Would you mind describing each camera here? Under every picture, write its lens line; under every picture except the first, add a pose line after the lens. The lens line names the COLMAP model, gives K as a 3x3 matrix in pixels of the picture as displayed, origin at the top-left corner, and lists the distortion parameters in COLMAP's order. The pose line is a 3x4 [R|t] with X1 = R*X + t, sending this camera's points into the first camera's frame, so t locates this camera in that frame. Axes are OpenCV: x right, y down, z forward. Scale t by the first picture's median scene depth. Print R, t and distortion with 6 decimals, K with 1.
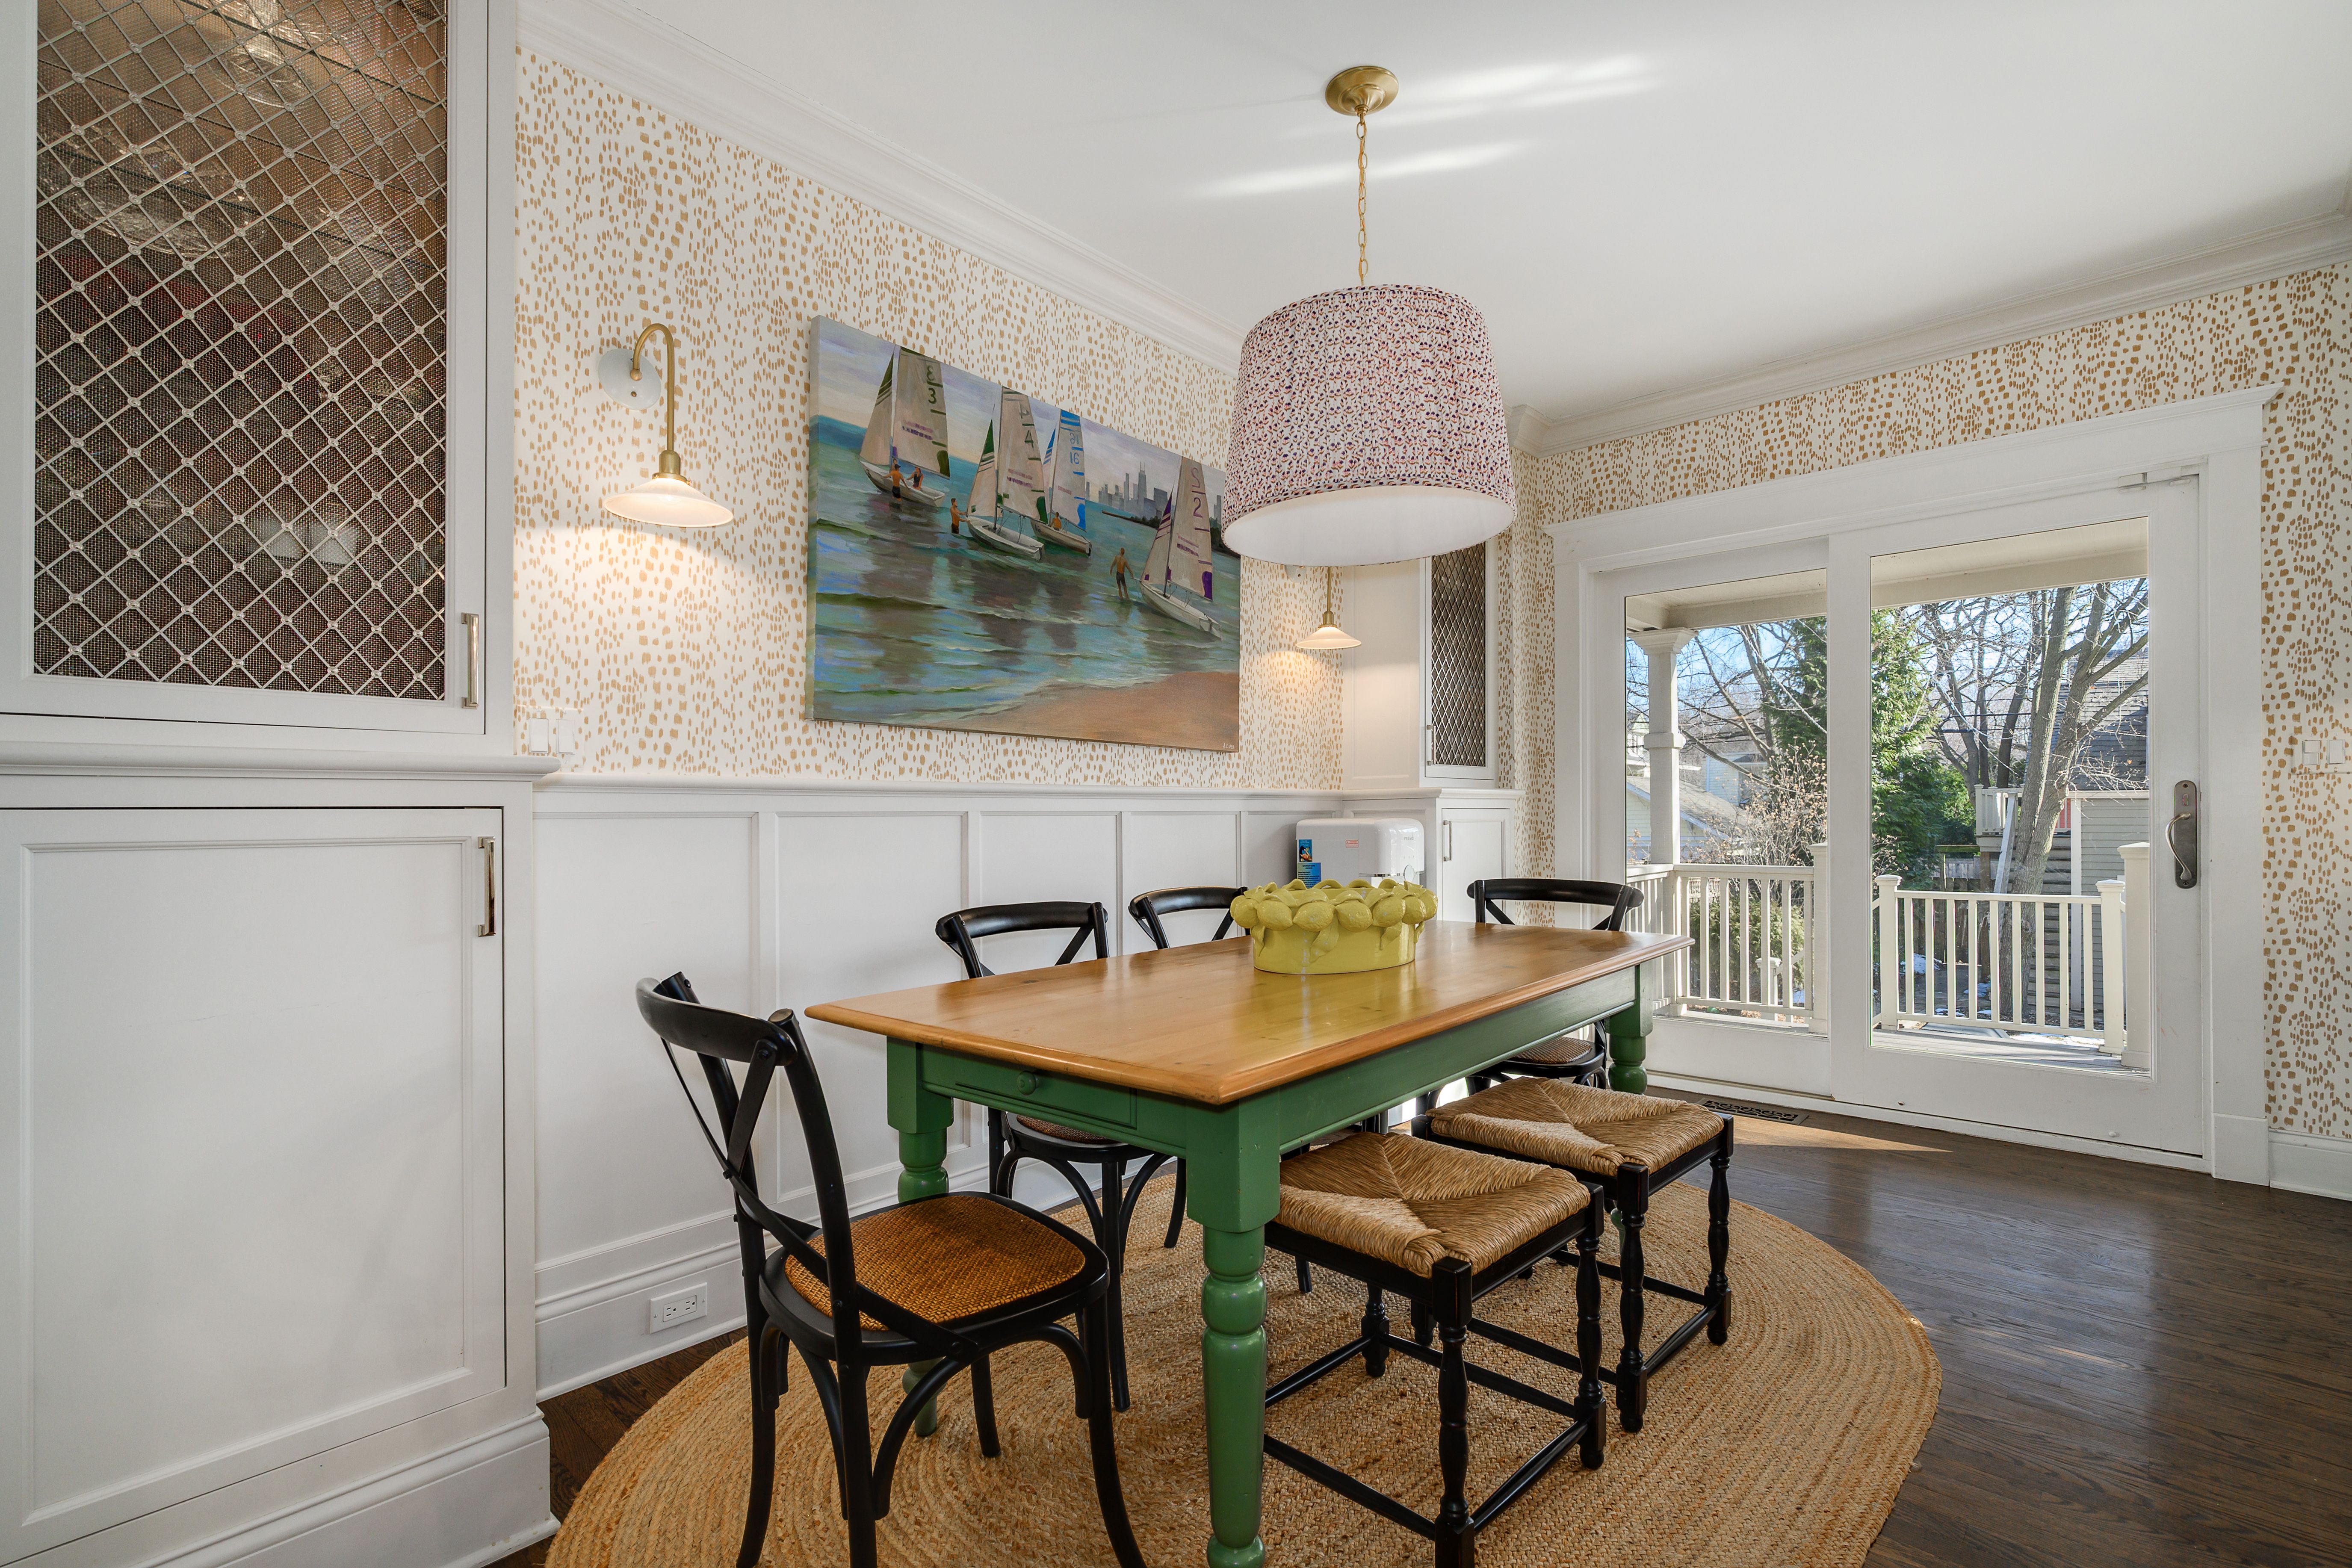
lens RADIAL K [[1071.2, 0, 1162.8], [0, 1071.2, 798.5], [0, 0, 1]] dist [0.001684, -0.000072]
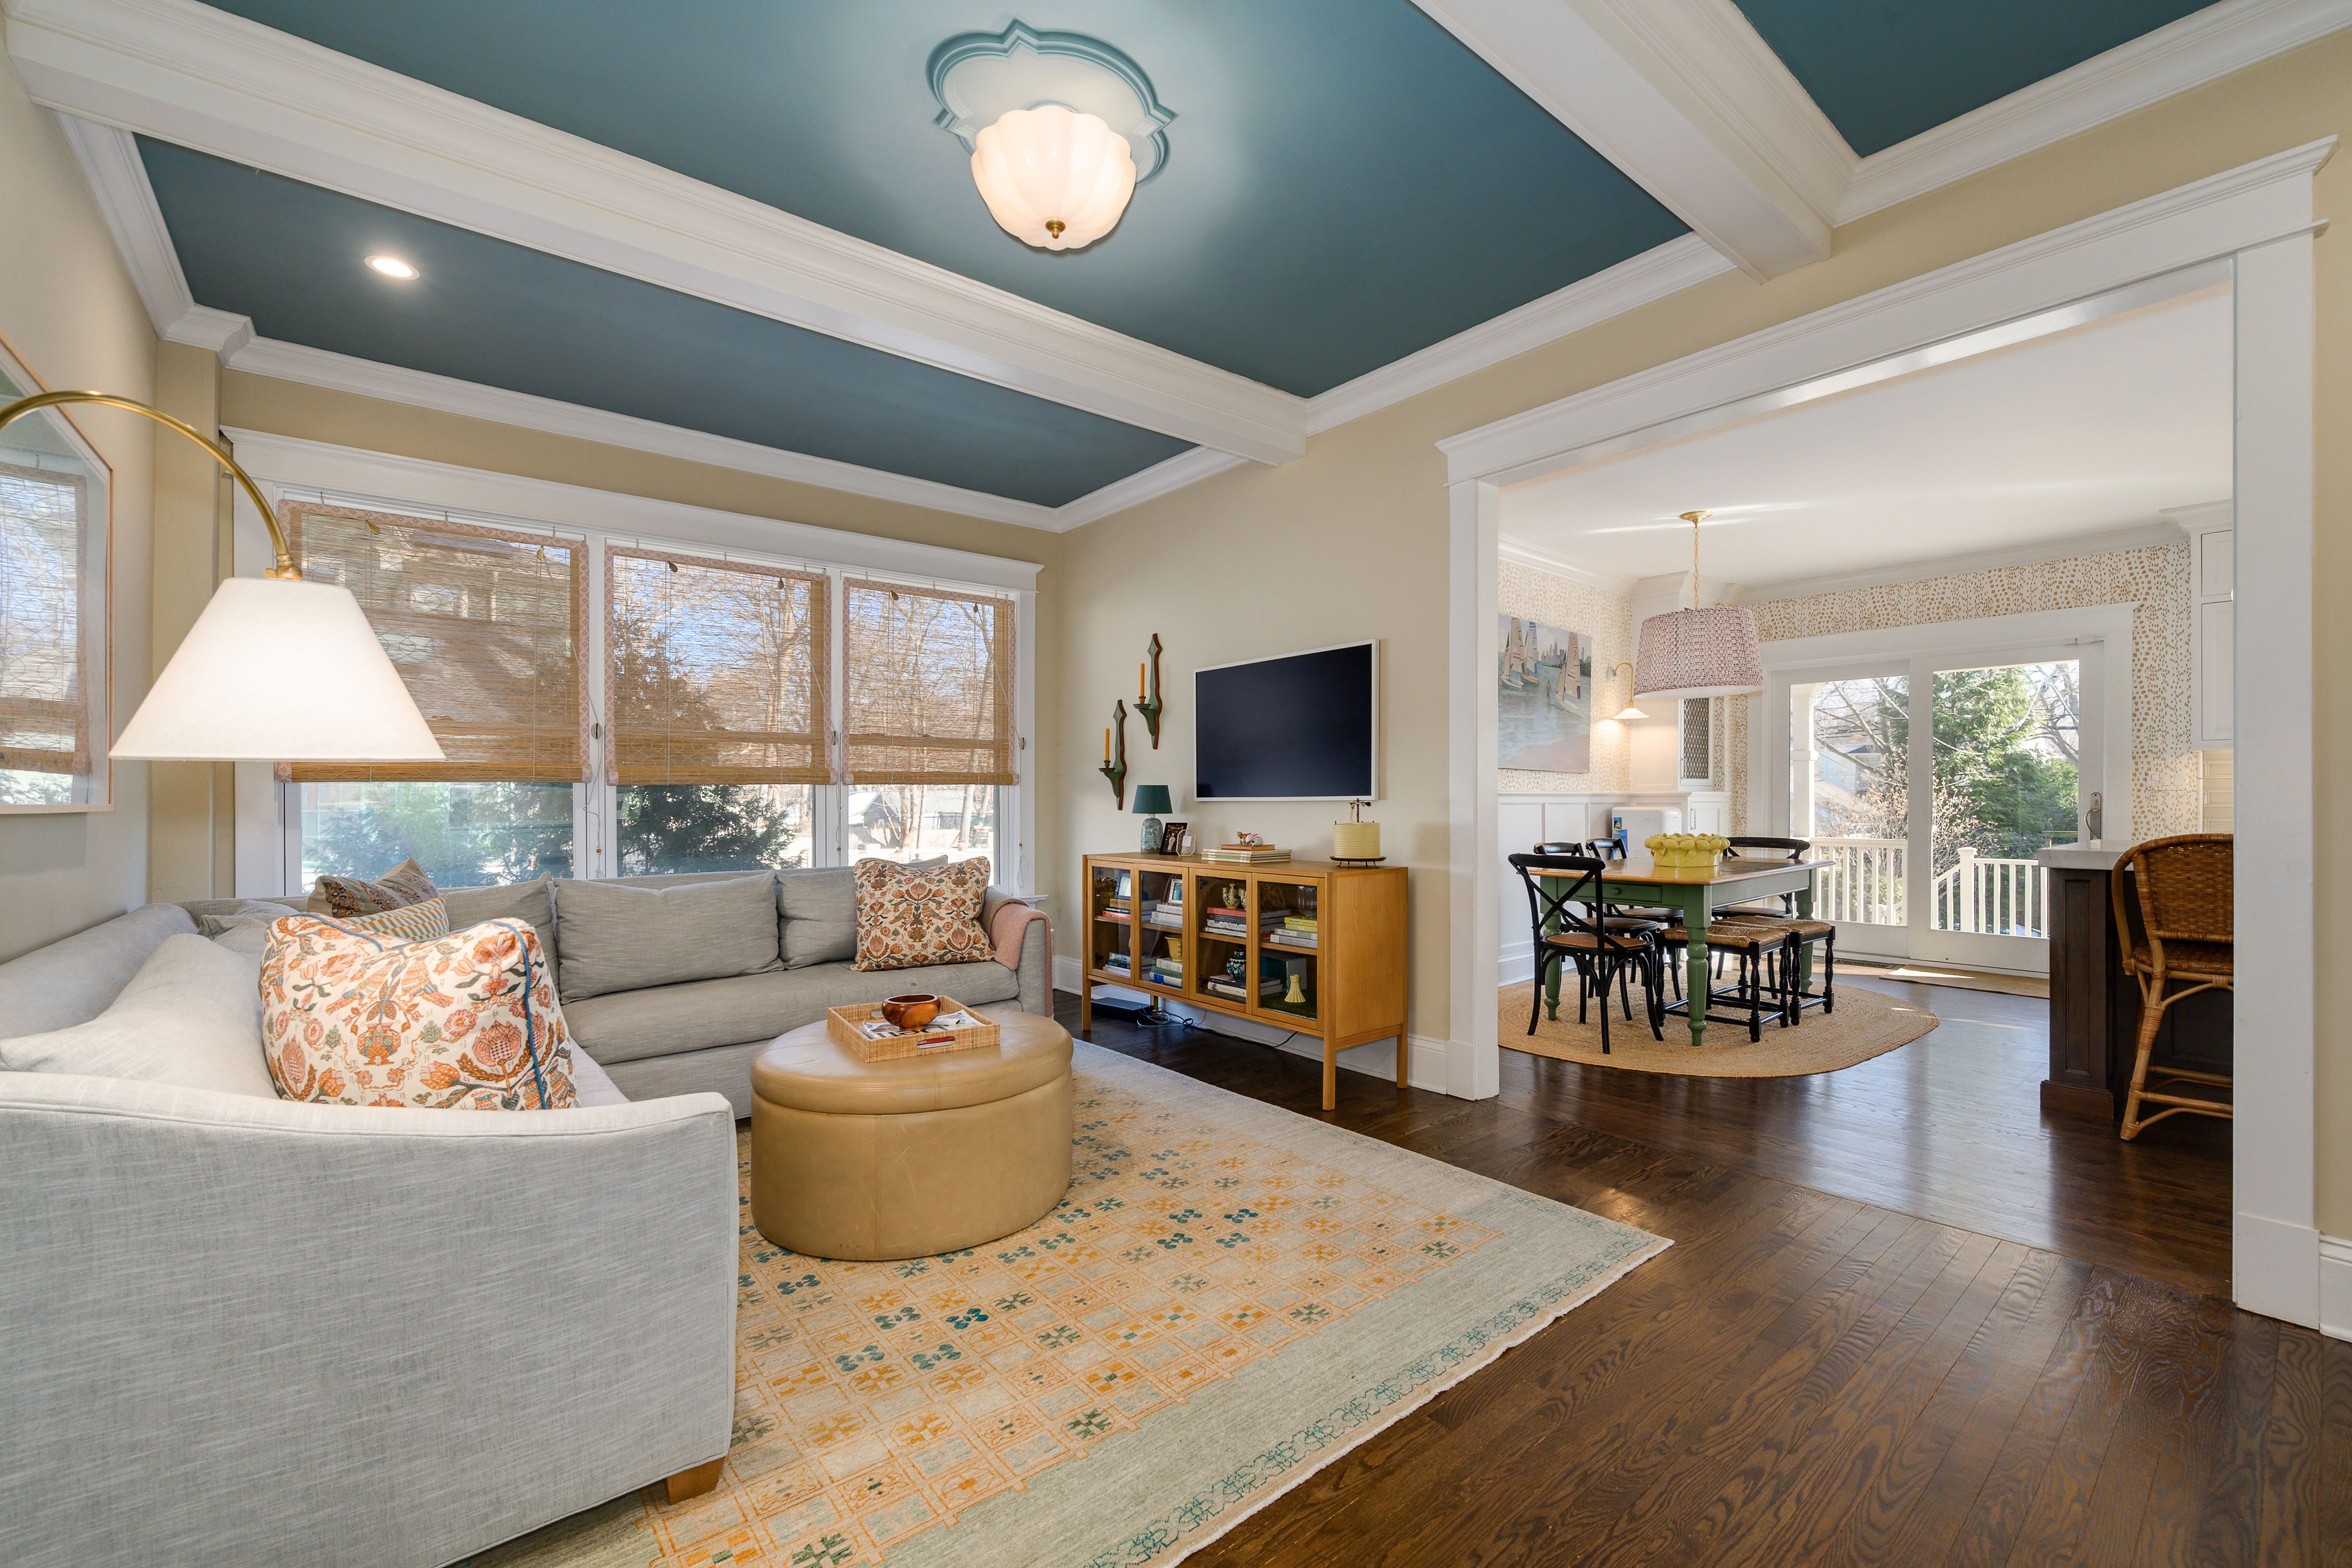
lens RADIAL K [[948.2, 0, 1190.4], [0, 948.2, 787.8], [0, 0, 1]] dist [-0.002460, 0.000509]
pose [[0.992852, 0.007701, -0.119101, -0.425872], [-0.006954, 0.999953, 0.006689, -0.021028], [0.119147, -0.005813, 0.992860, -0.790385]]
